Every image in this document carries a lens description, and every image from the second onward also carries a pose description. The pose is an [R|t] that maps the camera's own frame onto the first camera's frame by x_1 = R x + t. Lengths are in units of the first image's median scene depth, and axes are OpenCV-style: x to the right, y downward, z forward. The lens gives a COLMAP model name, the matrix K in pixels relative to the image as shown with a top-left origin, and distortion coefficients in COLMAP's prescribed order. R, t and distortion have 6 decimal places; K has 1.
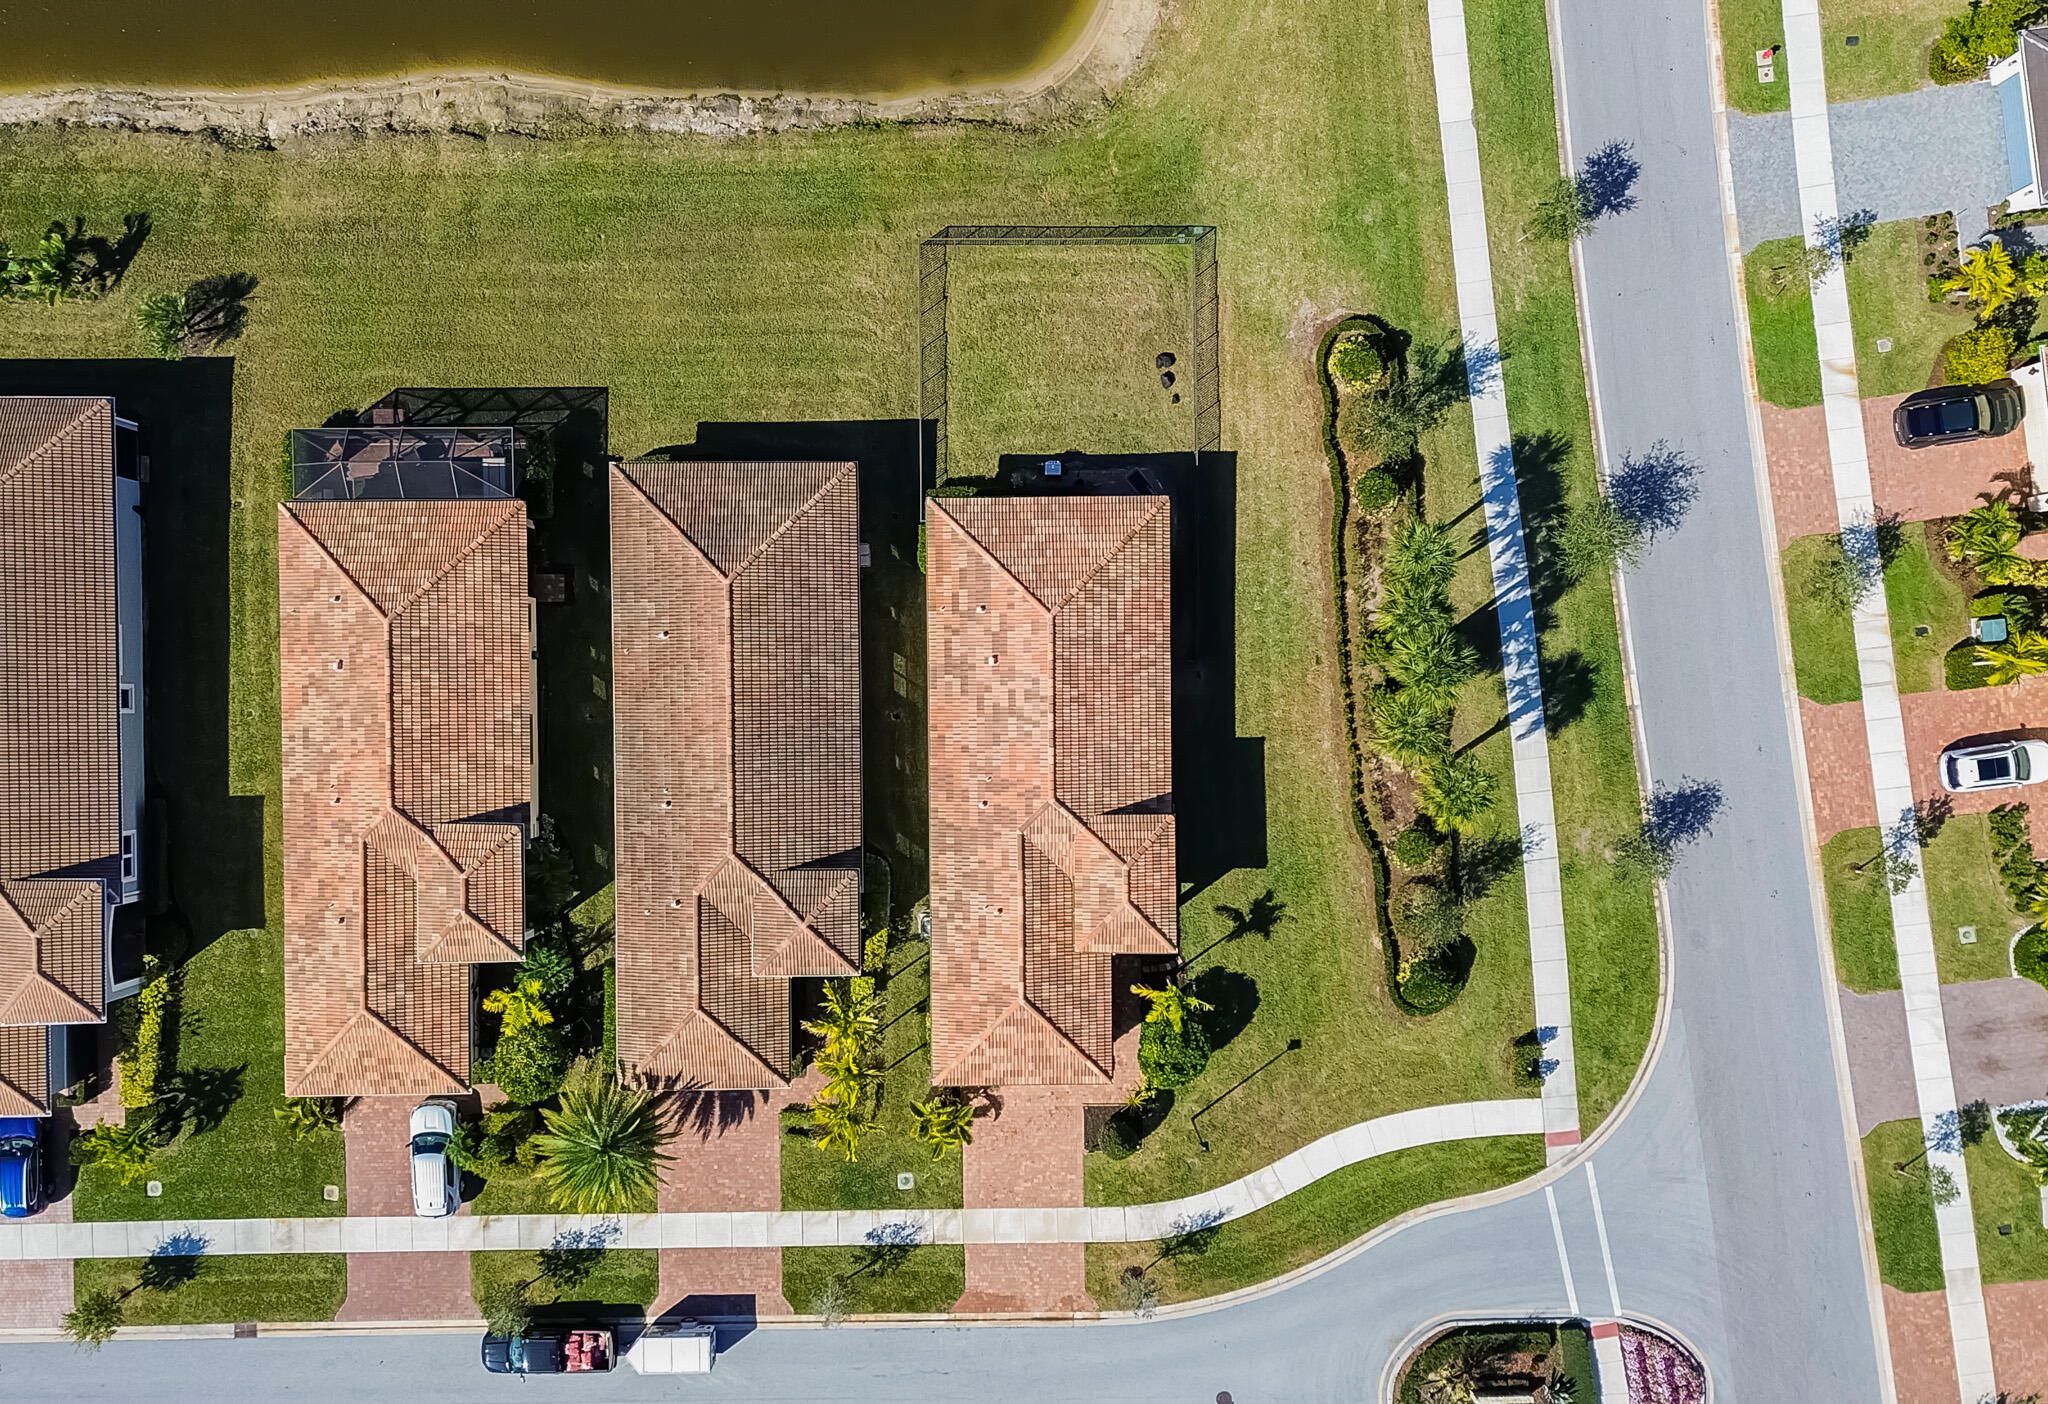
lens RADIAL K [[1818.3, 0, 1020.9], [0, 1818.3, 724.9], [0, 0, 1]] dist [0.084136, -0.093233]
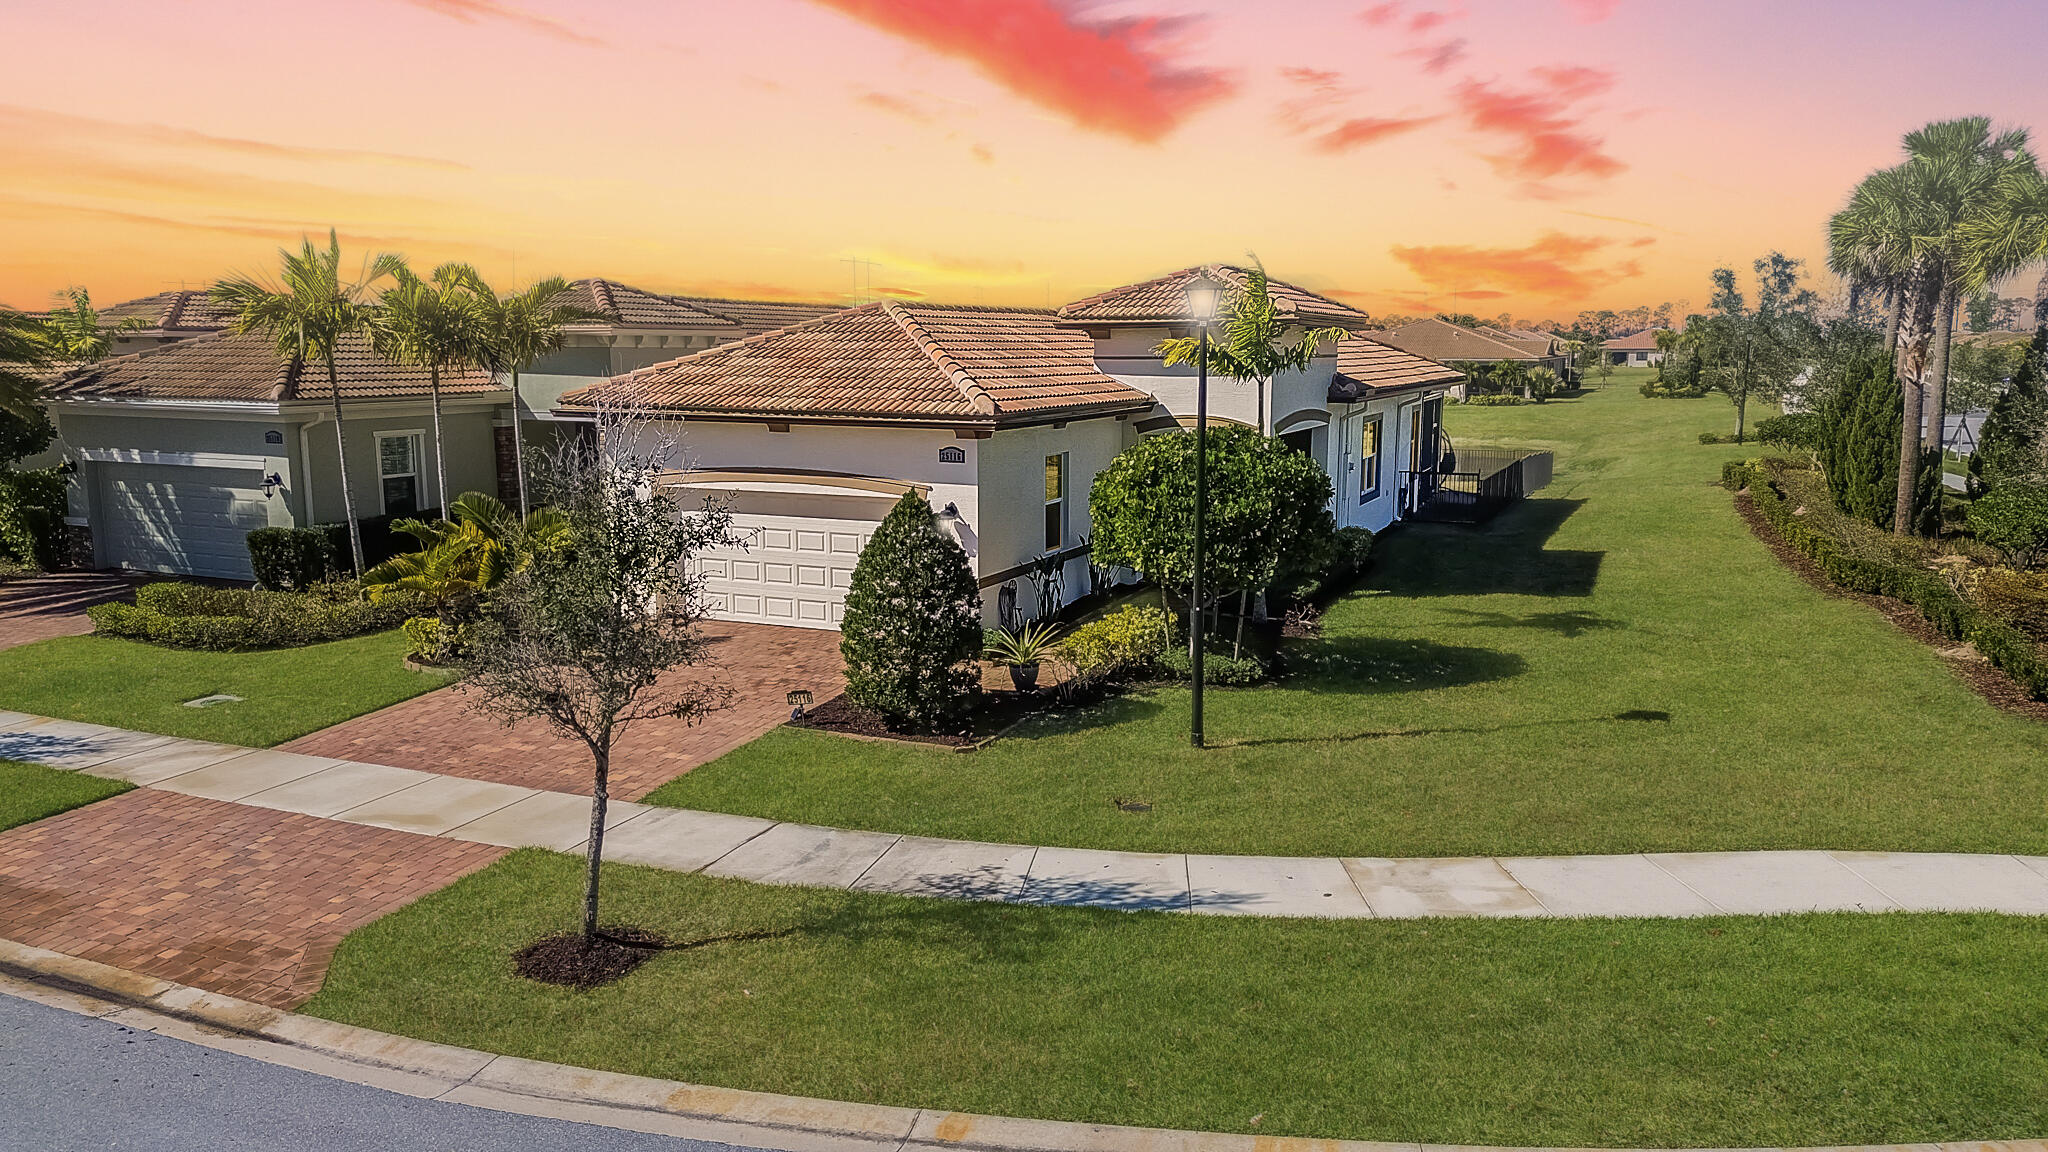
lens RADIAL K [[1448.9, 0, 1024.0], [0, 1448.9, 576.0], [0, 0, 1]] dist [0.079948, -0.087183]
pose [[0.904402, 0.062128, -0.422134, 0.157092], [-0.426671, 0.125056, -0.895719, 0.408773], [-0.002859, 0.990203, 0.139609, 0.950688]]
